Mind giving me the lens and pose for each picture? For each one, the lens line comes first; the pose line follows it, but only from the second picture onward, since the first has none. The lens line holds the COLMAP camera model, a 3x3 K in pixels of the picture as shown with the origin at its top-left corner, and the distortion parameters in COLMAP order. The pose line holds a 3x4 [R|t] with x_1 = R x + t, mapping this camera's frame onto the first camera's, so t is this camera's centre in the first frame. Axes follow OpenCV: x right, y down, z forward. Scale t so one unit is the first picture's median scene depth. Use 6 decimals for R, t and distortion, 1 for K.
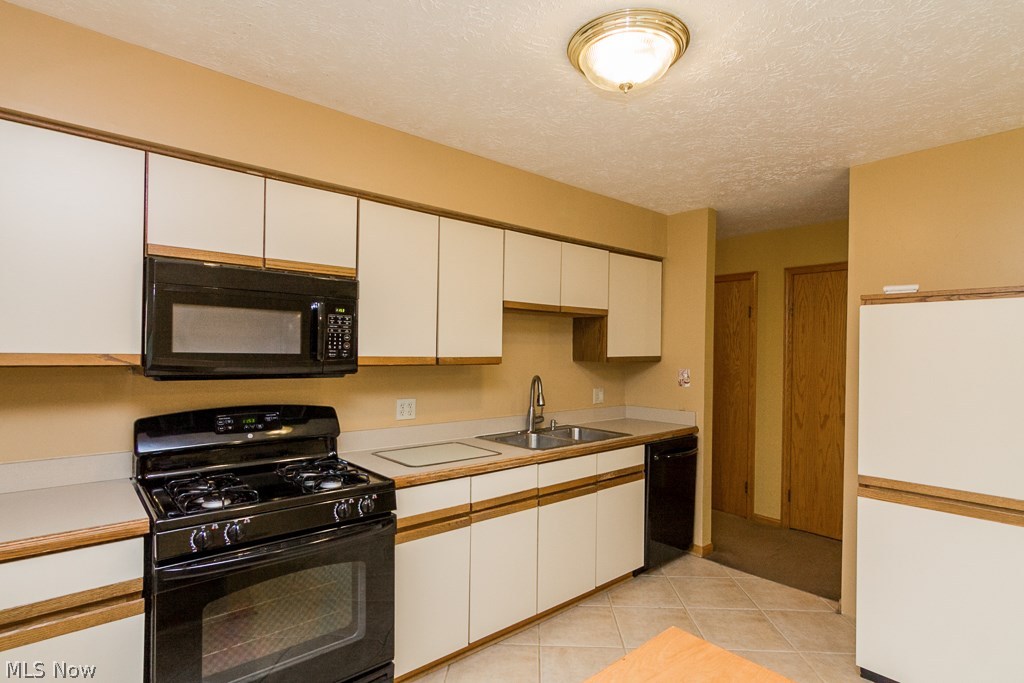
lens RADIAL K [[530.2, 0, 509.6], [0, 530.2, 347.9], [0, 0, 1]] dist [0.003591, 0.001433]
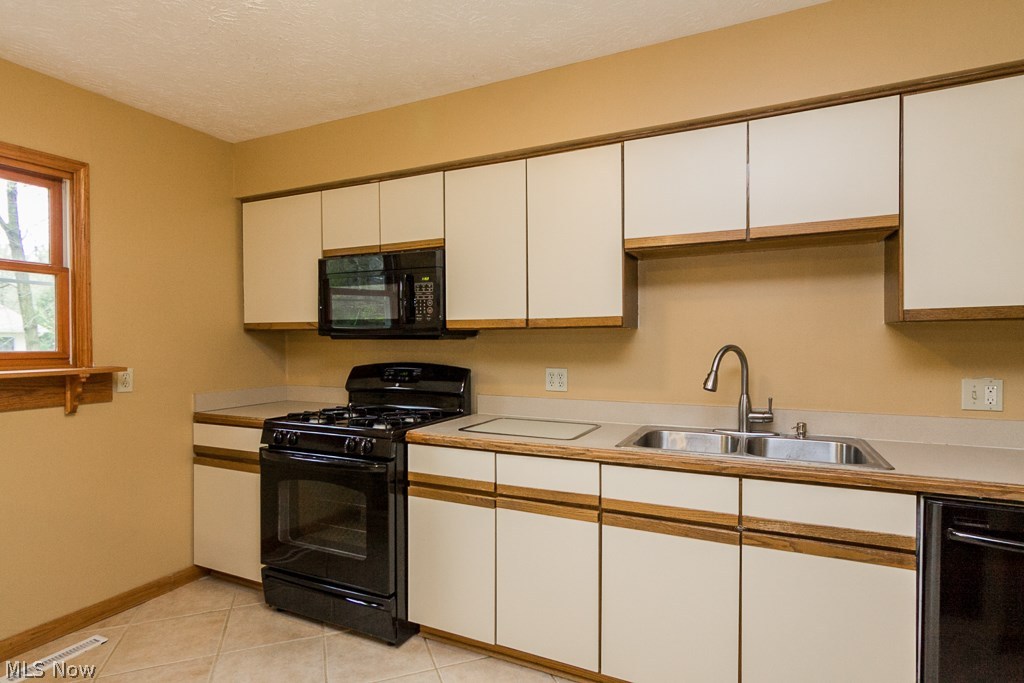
lens RADIAL K [[530.2, 0, 510.0], [0, 530.2, 348.2], [0, 0, 1]] dist [0.003591, 0.001433]
pose [[0.392958, -0.000177, -0.919557, 0.741255], [0.012343, 0.999911, 0.005082, 0.068275], [0.919474, -0.013347, 0.392925, 0.692279]]
